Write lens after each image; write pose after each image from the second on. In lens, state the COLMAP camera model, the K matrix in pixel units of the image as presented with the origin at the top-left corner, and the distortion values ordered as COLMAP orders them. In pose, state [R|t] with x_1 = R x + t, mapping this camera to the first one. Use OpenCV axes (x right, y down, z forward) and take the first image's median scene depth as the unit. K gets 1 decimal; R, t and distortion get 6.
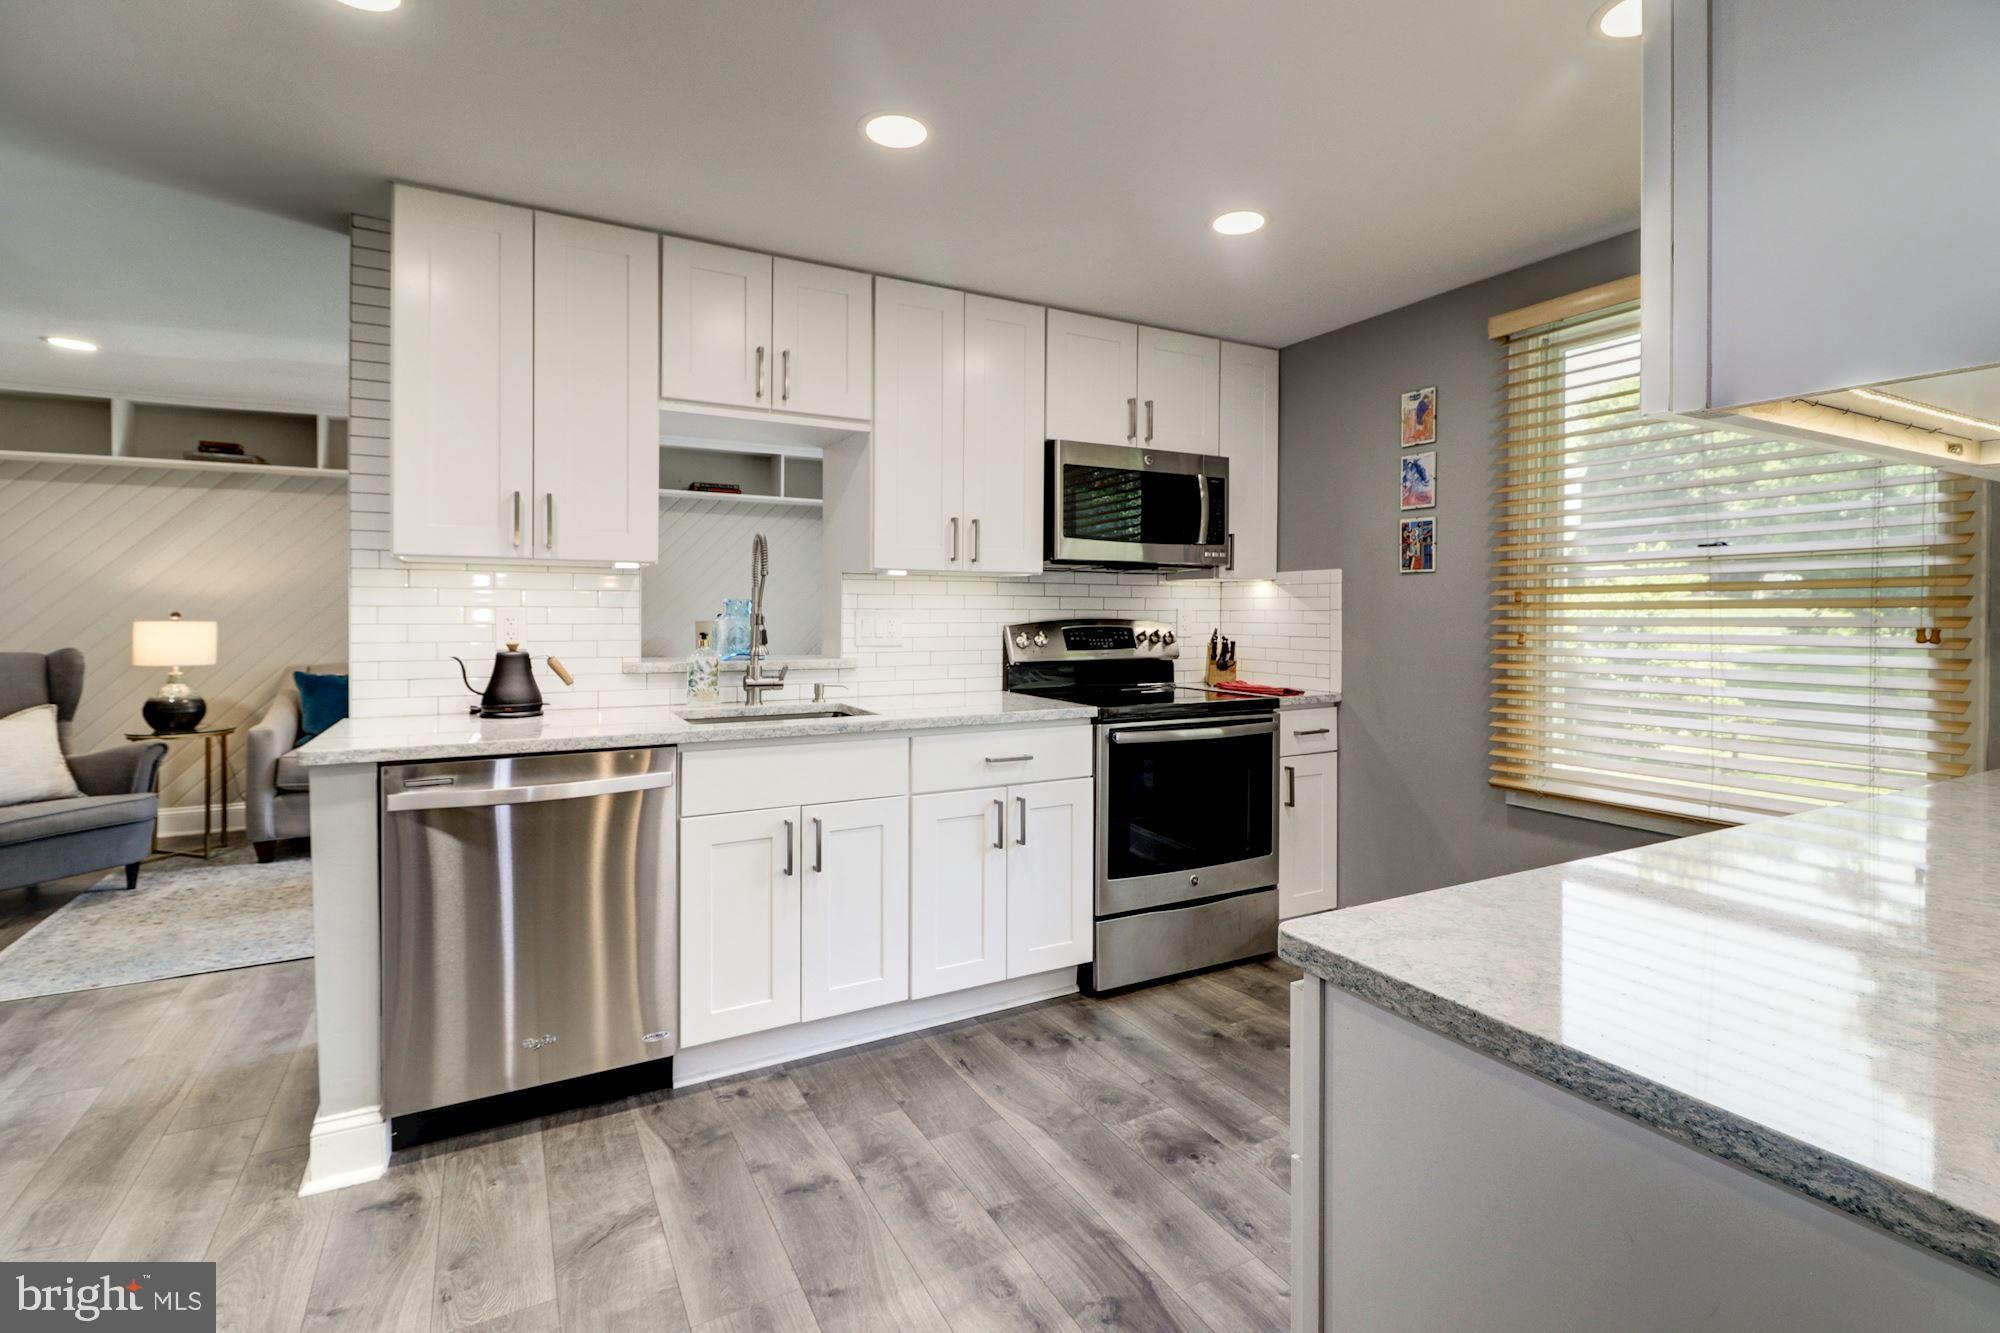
lens RADIAL K [[934.2, 0, 1049.8], [0, 934.2, 612.2], [0, 0, 1]] dist [-0.000988, -0.001123]
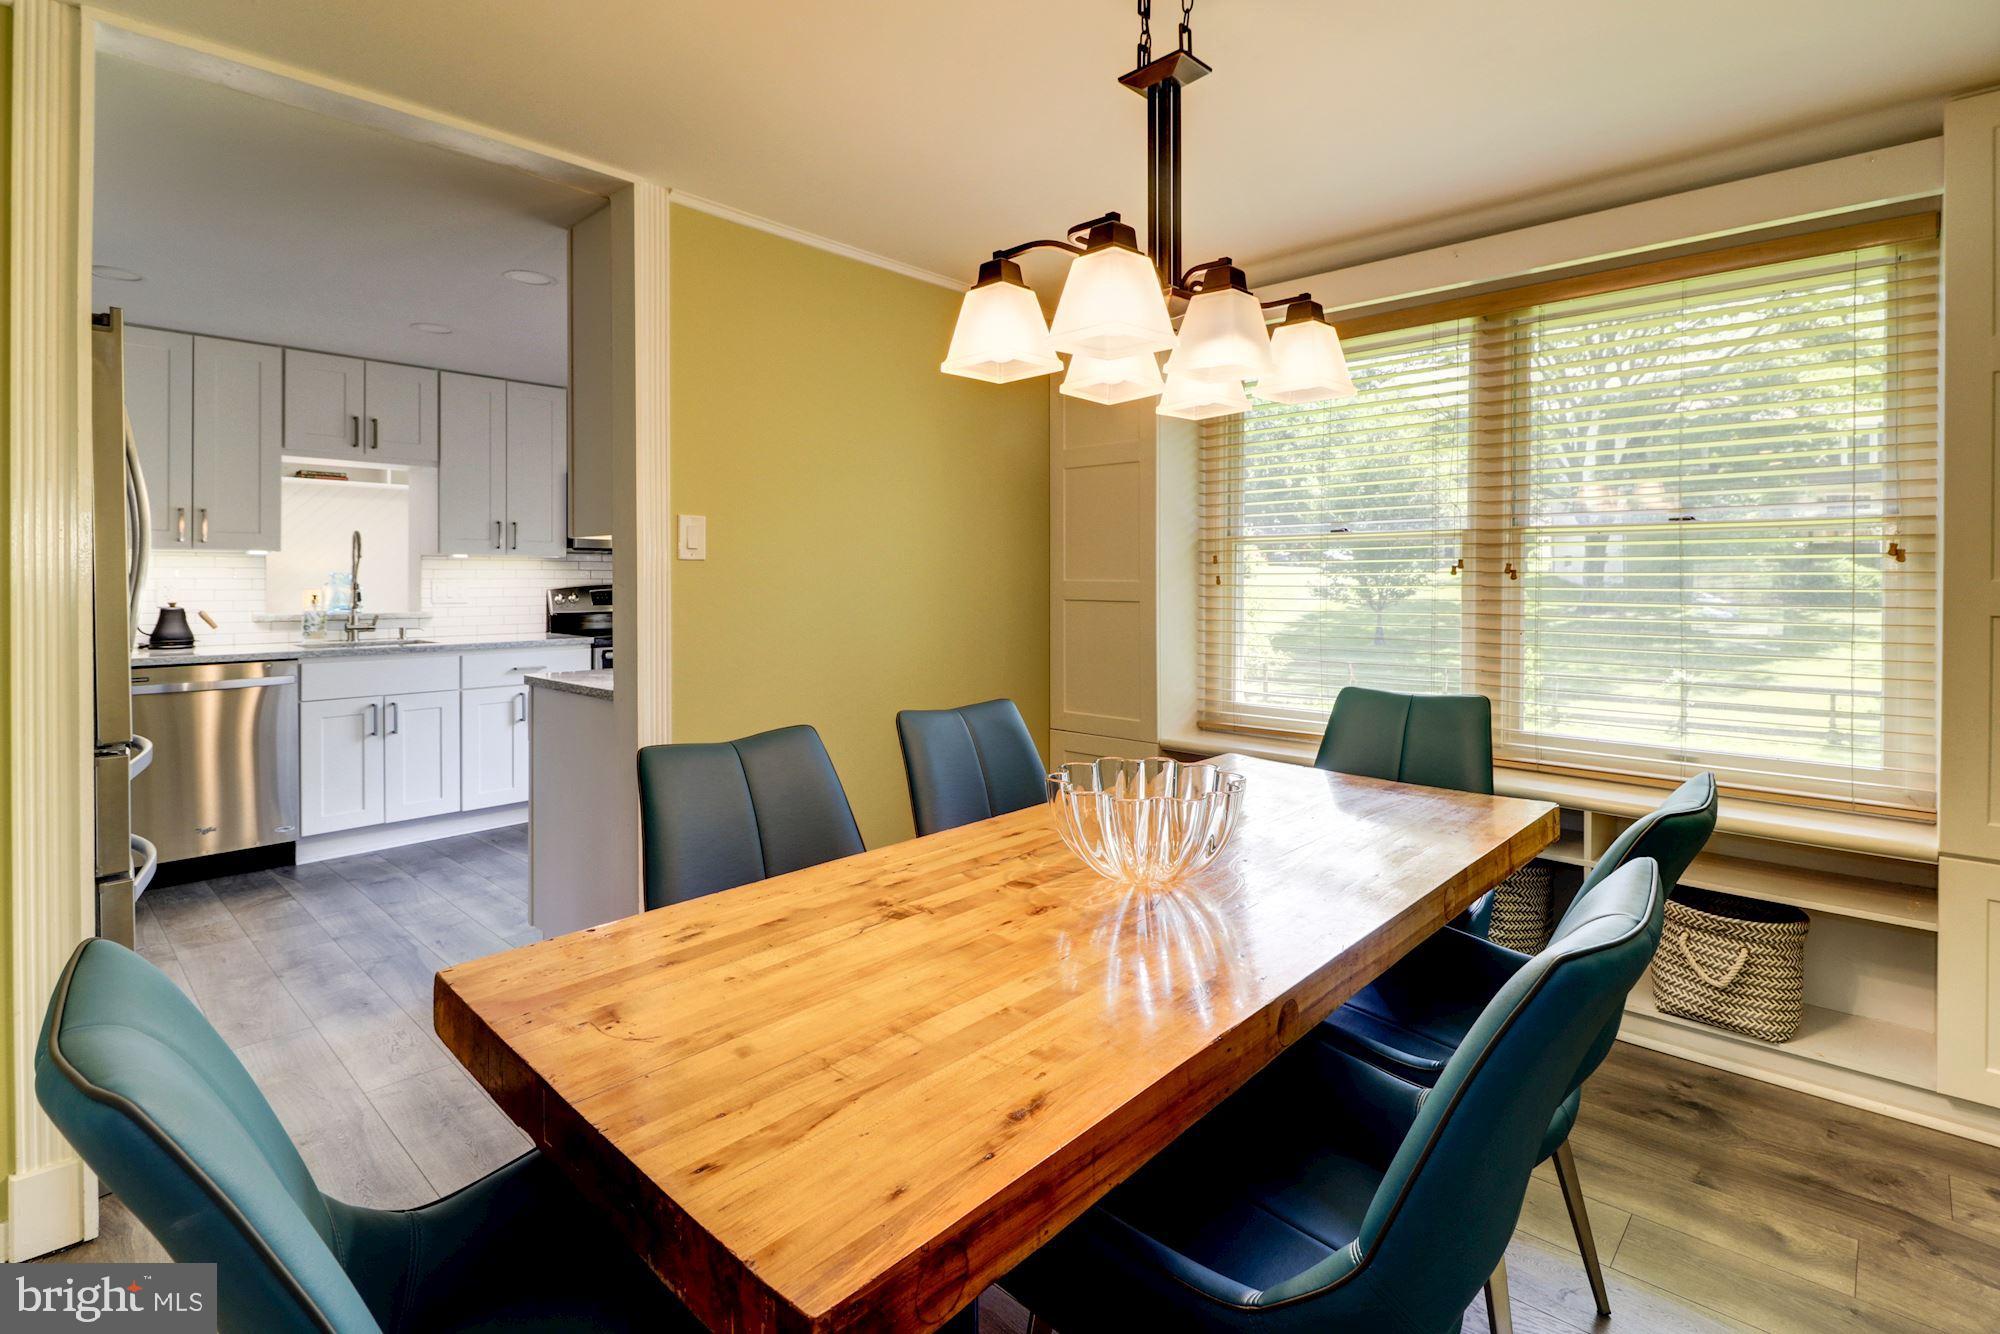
lens RADIAL K [[934.2, 0, 1024.7], [0, 934.2, 576.6], [0, 0, 1]] dist [-0.000988, -0.001123]
pose [[0.954091, -0.001213, 0.299513, 0.260086], [0.000818, 0.999999, 0.001444, -0.008595], [-0.299515, -0.001133, 0.954091, -0.746801]]
